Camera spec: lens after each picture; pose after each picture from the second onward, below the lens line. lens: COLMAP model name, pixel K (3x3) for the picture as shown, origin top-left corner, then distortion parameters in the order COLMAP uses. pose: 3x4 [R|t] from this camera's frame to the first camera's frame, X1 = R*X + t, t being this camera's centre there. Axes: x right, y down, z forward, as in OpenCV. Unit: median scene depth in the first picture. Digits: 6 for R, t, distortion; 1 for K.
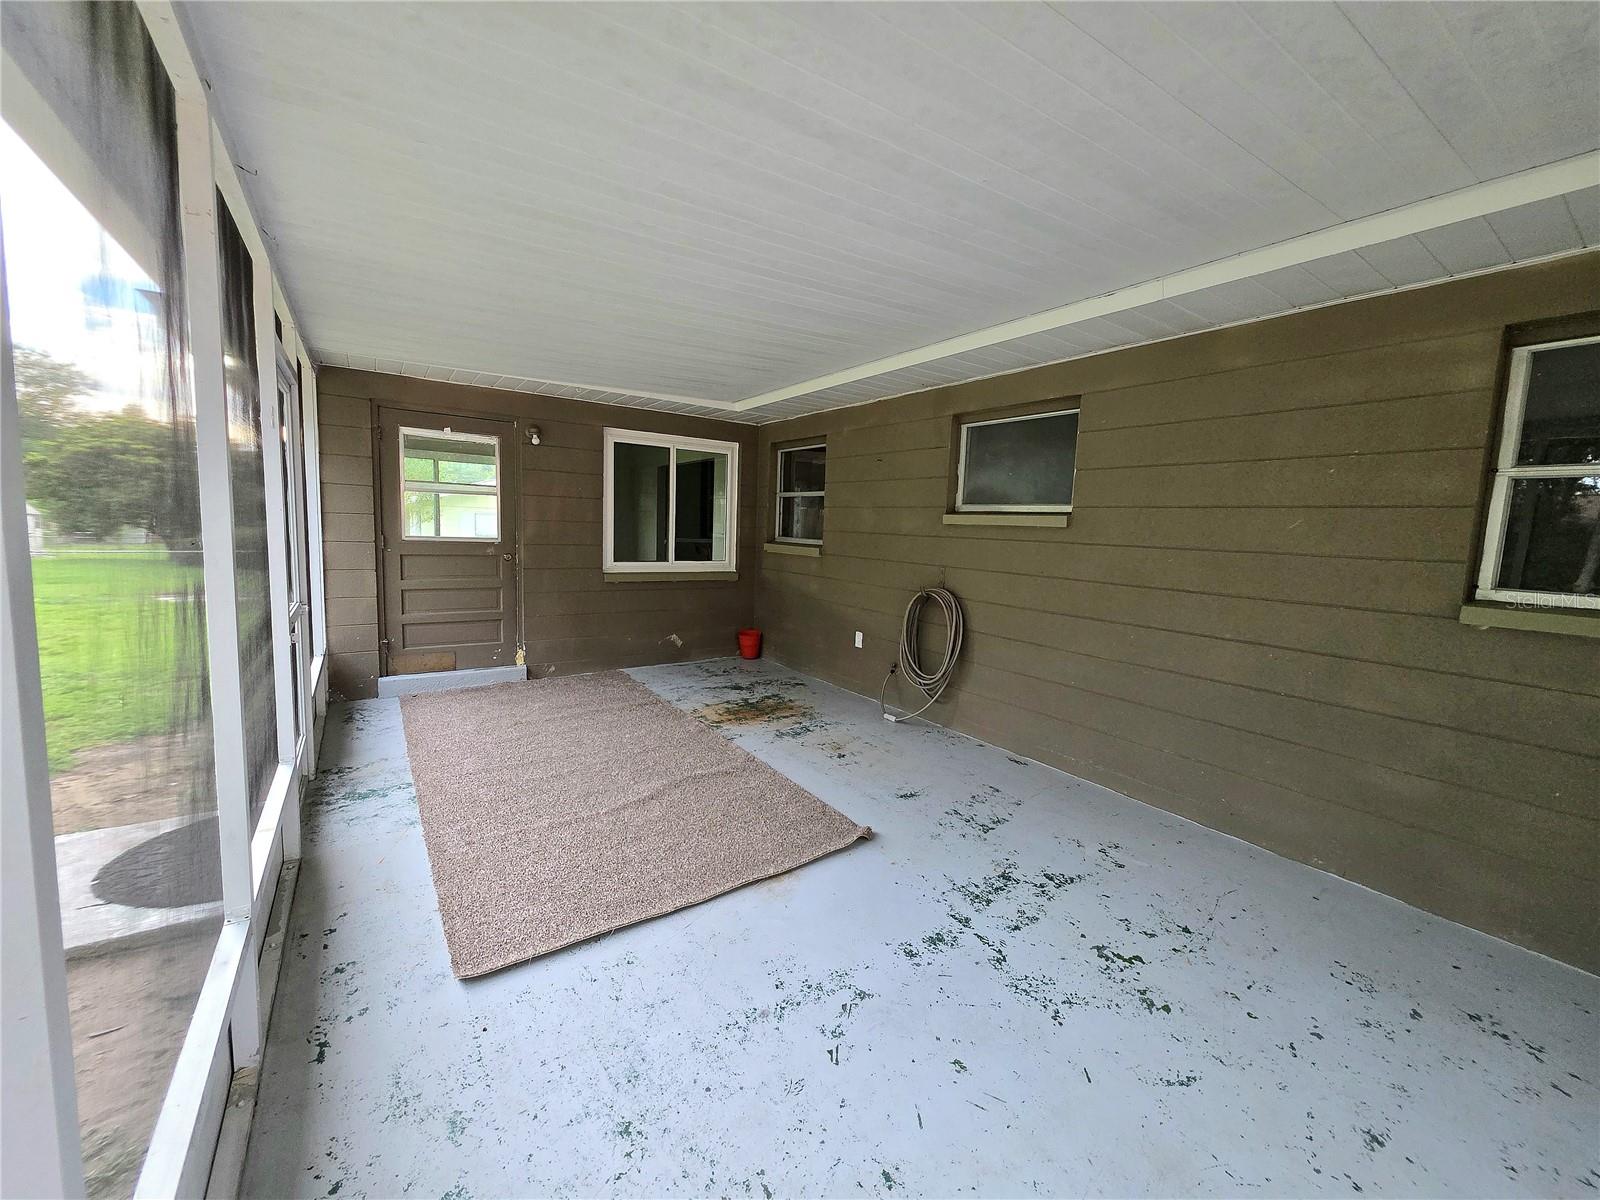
lens RADIAL K [[639.9, 0, 806.7], [0, 639.9, 596.6], [0, 0, 1]] dist [0.001006, -0.000023]
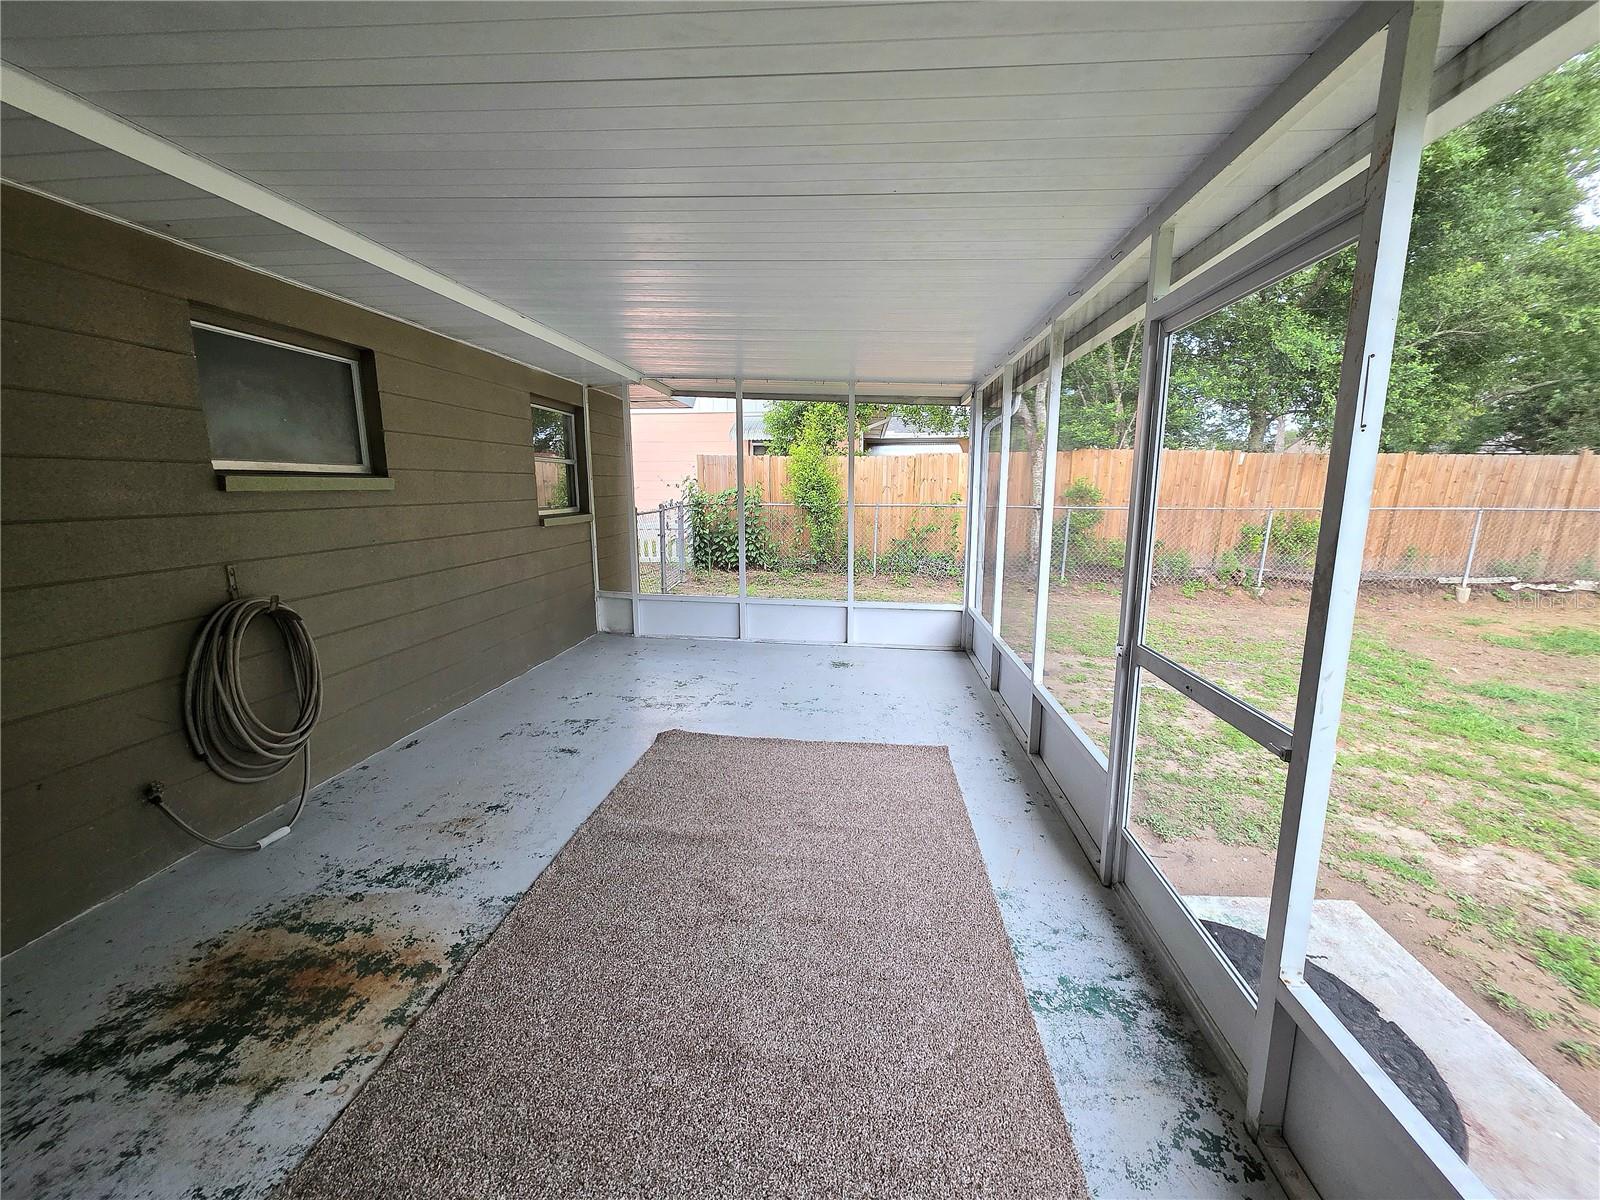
lens RADIAL K [[639.9, 0, 804.4], [0, 639.9, 600.5], [0, 0, 1]] dist [0.001006, -0.000023]
pose [[-0.766601, -0.150860, 0.624150, -0.608045], [0.043434, 0.957601, 0.284805, -0.169080], [-0.640653, 0.245441, -0.727546, 1.156103]]
